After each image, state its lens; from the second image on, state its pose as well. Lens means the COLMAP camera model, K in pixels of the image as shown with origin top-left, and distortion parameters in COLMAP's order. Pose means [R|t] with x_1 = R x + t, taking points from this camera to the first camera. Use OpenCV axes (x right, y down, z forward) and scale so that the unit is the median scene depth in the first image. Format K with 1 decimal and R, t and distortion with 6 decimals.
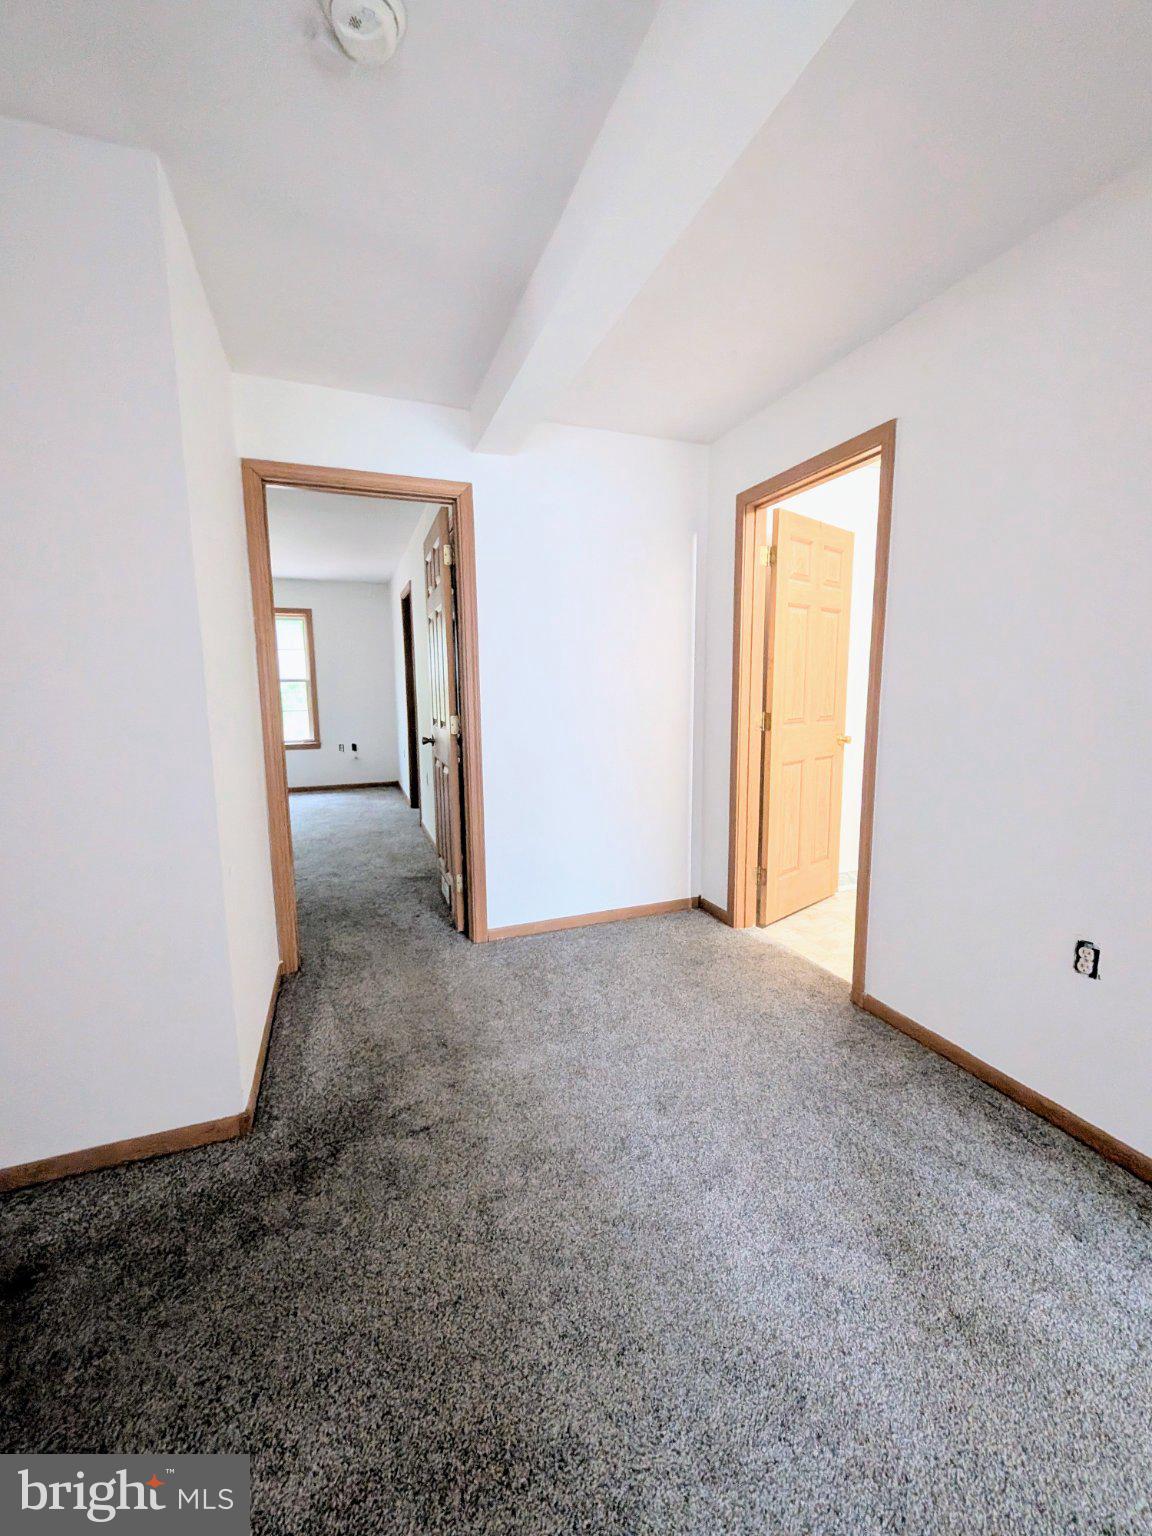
lens RADIAL K [[614.0, 0, 583.0], [0, 614.0, 770.5], [0, 0, 1]] dist [0.003425, 0.000129]
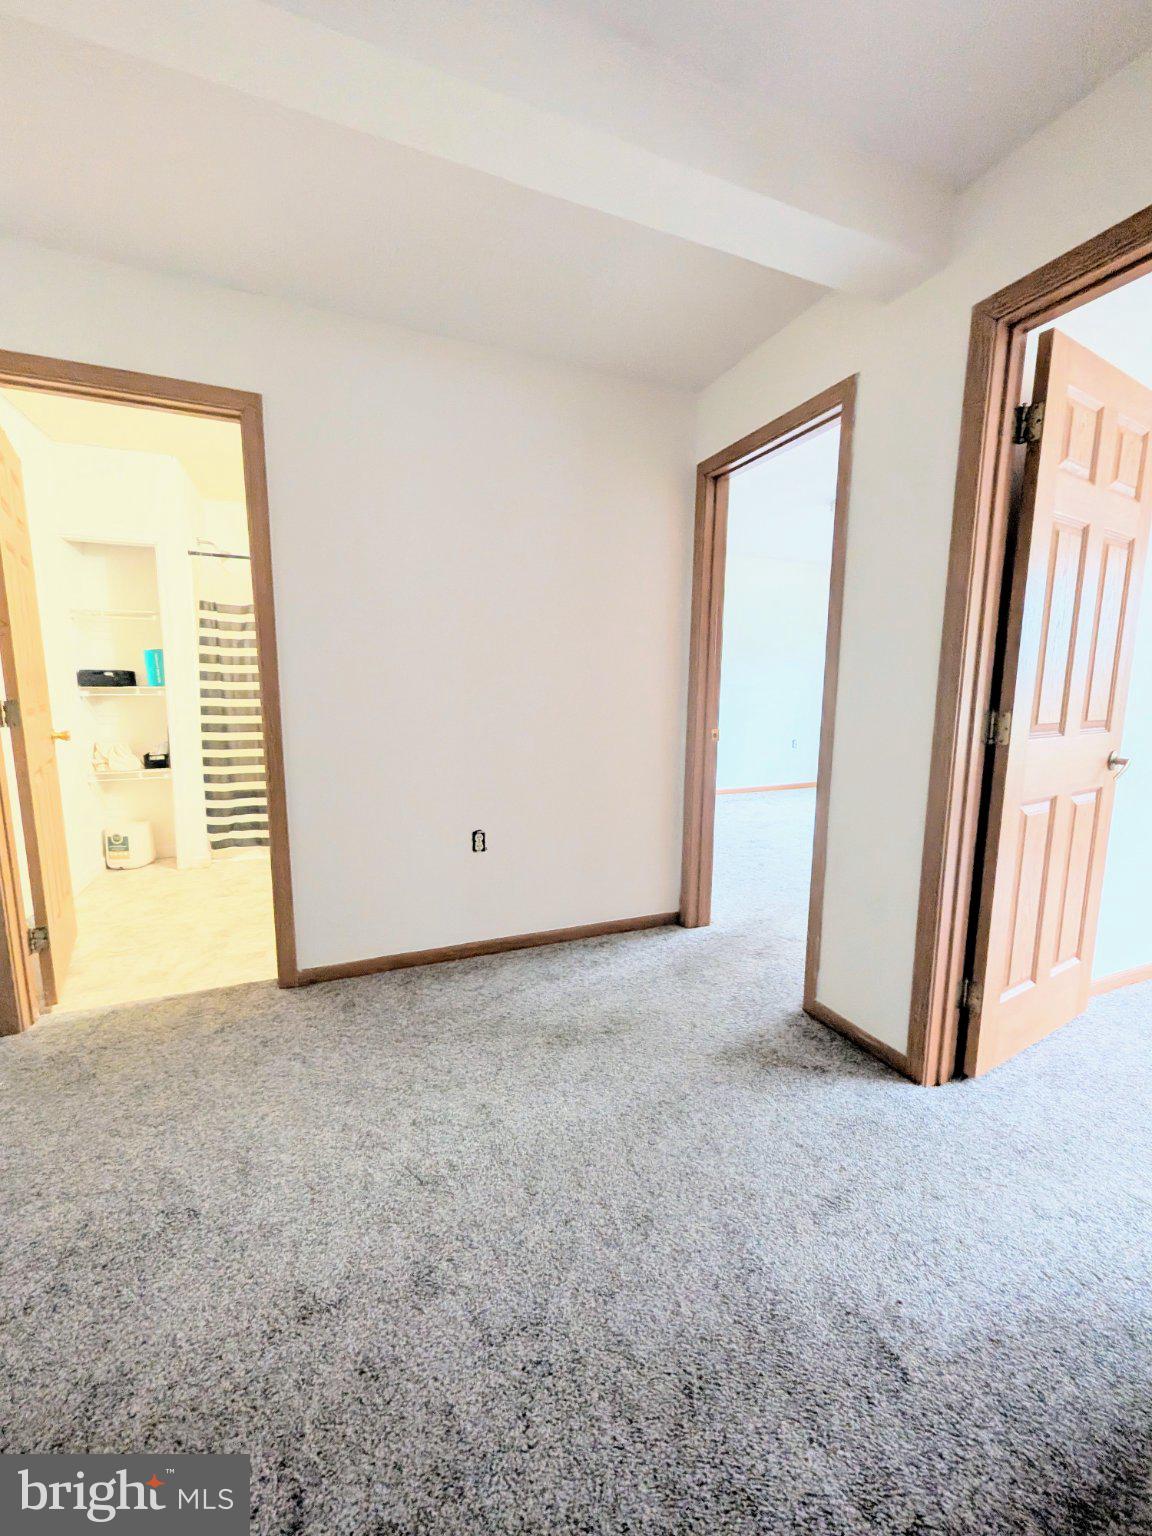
lens RADIAL K [[614.0, 0, 583.0], [0, 614.0, 770.5], [0, 0, 1]] dist [0.003425, 0.000129]
pose [[-0.032184, -0.135833, 0.990209, -0.731847], [0.127184, 0.982112, 0.138856, -0.058557], [-0.991357, 0.130408, -0.014333, 0.730205]]
